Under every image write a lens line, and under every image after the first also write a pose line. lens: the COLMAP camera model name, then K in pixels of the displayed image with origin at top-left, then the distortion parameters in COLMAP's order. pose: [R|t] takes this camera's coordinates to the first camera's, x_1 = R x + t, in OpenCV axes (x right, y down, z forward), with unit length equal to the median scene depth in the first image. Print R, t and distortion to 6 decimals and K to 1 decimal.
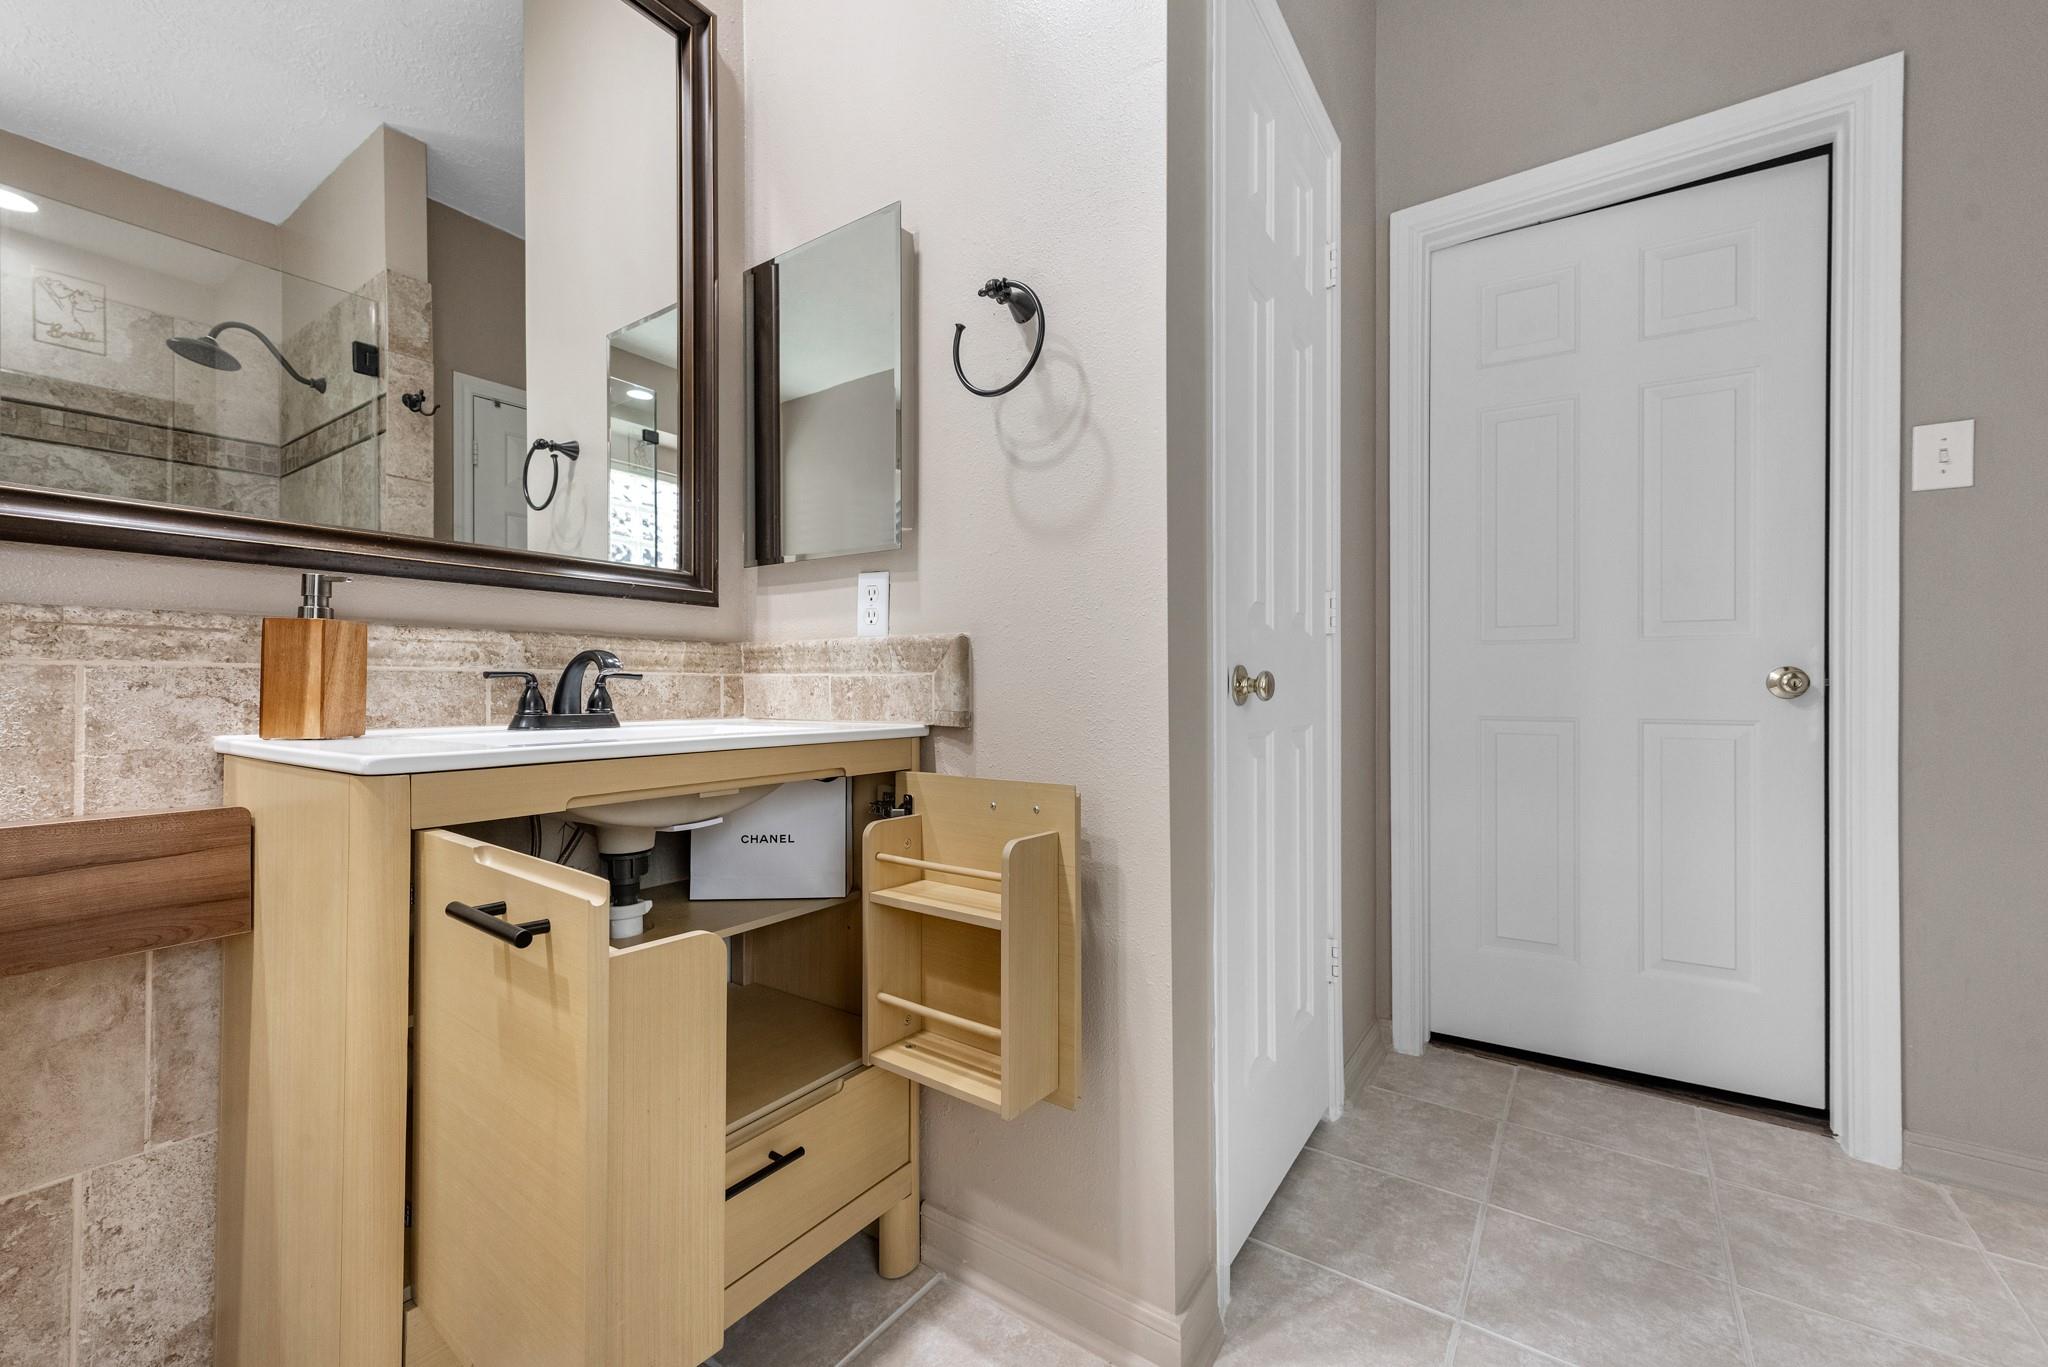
lens RADIAL K [[830.5, 0, 1024.0], [0, 830.5, 683.5], [0, 0, 1]] dist [0.009062, 0.000049]
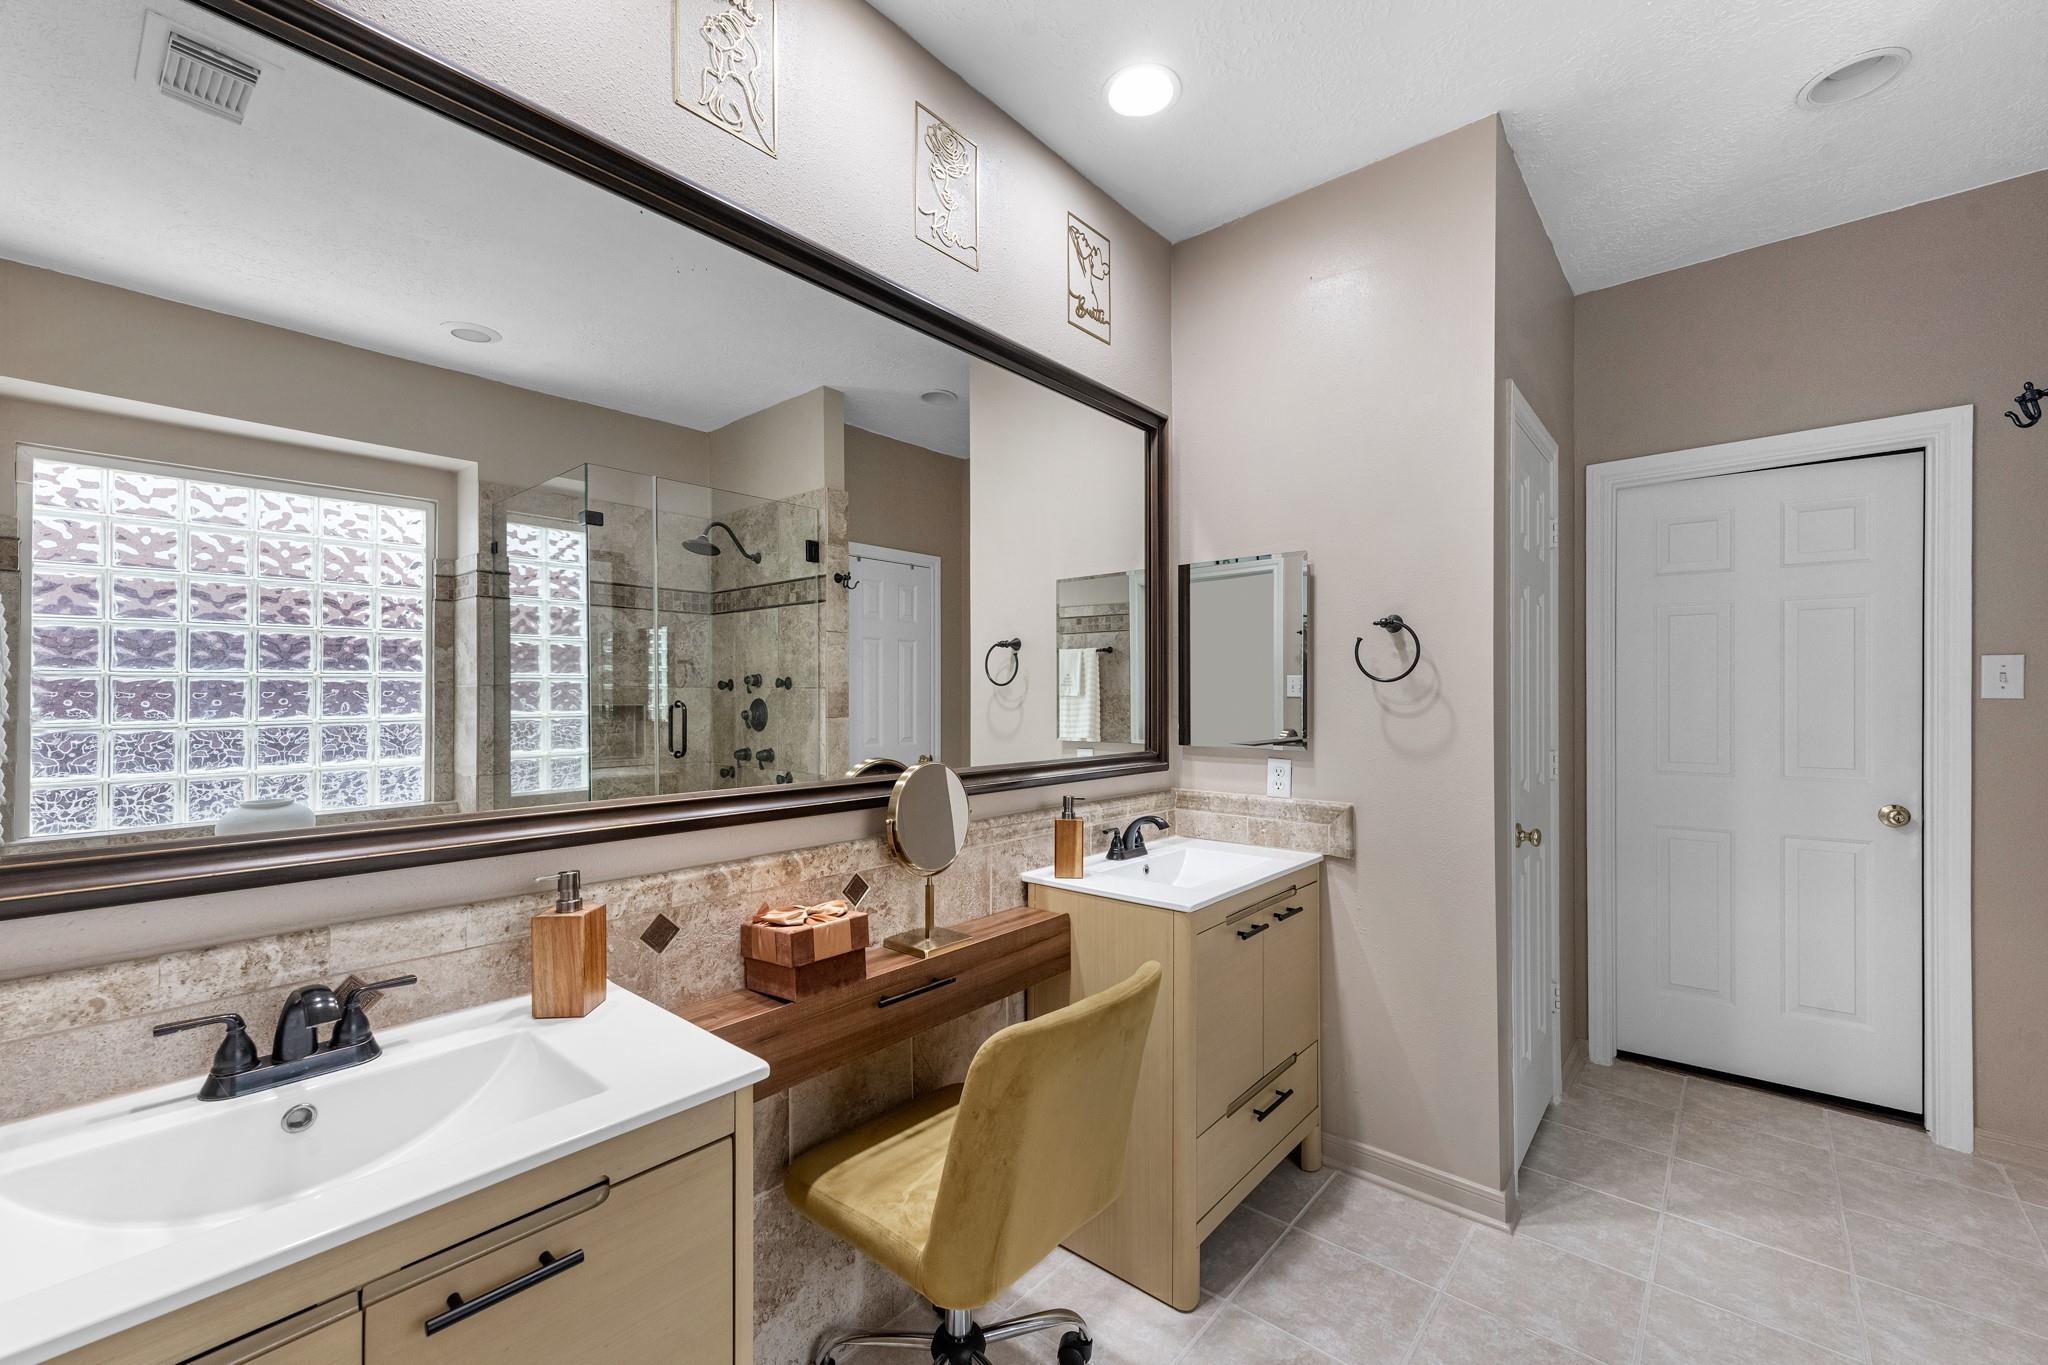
lens RADIAL K [[832.2, 0, 1015.6], [0, 832.2, 695.4], [0, 0, 1]] dist [0.007065, -0.000371]
pose [[0.993617, -0.002679, -0.112774, -0.484599], [0.003197, 0.999985, 0.004416, -0.252568], [0.112760, -0.004748, 0.993611, -0.686367]]
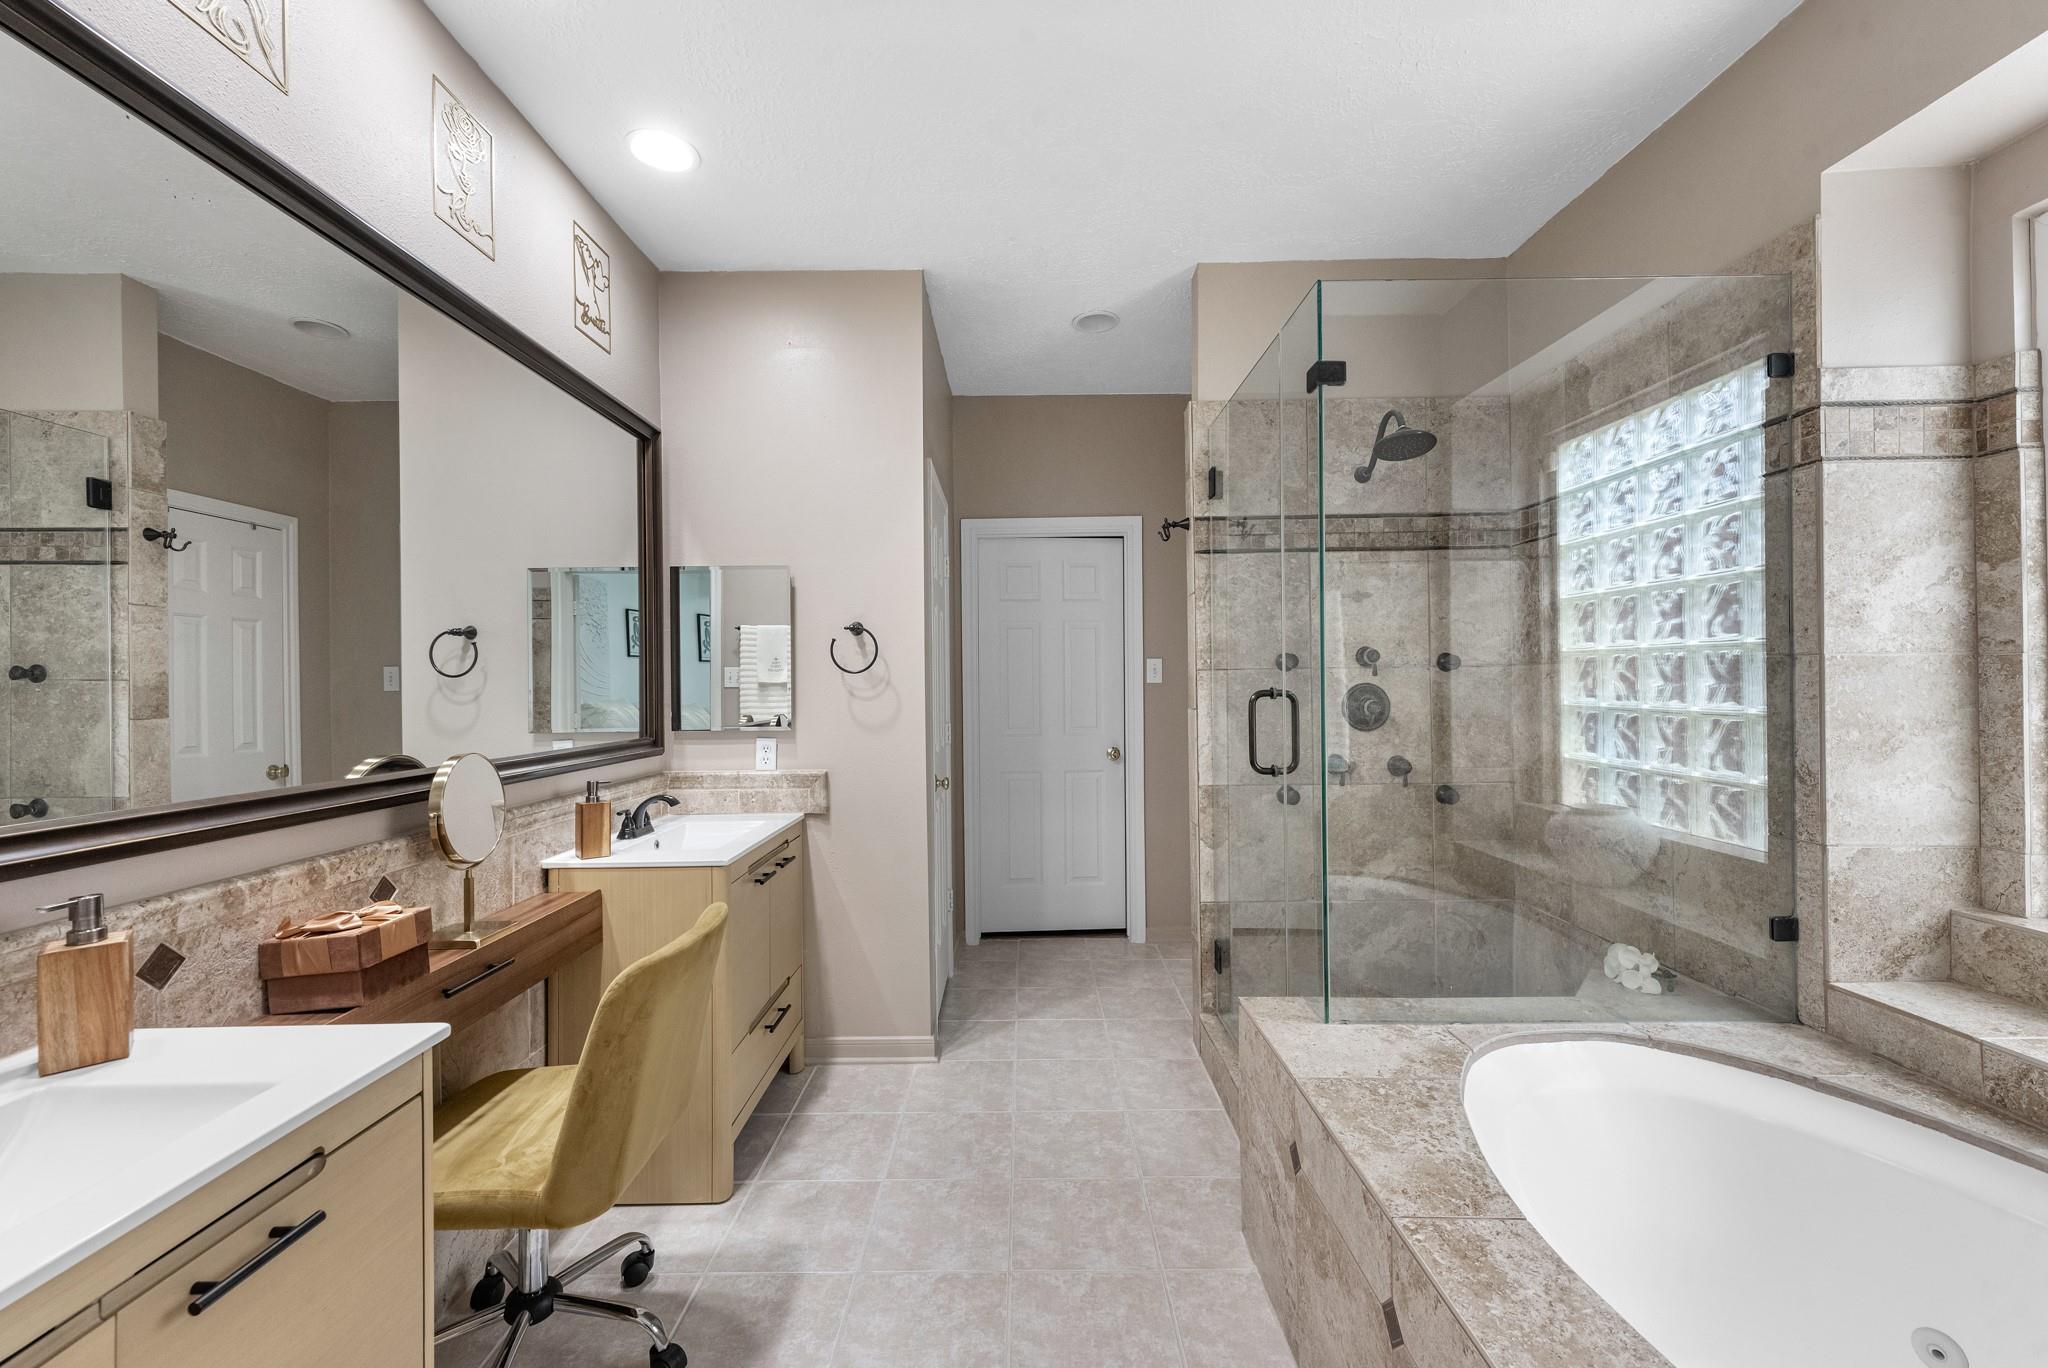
lens RADIAL K [[825.6, 0, 1025.8], [0, 825.6, 679.6], [0, 0, 1]] dist [0.000848, -0.000048]
pose [[0.819065, -0.007002, 0.573658, -0.752094], [0.008515, 0.999964, 0.000047, -0.250636], [-0.573638, 0.004846, 0.819095, -0.921253]]
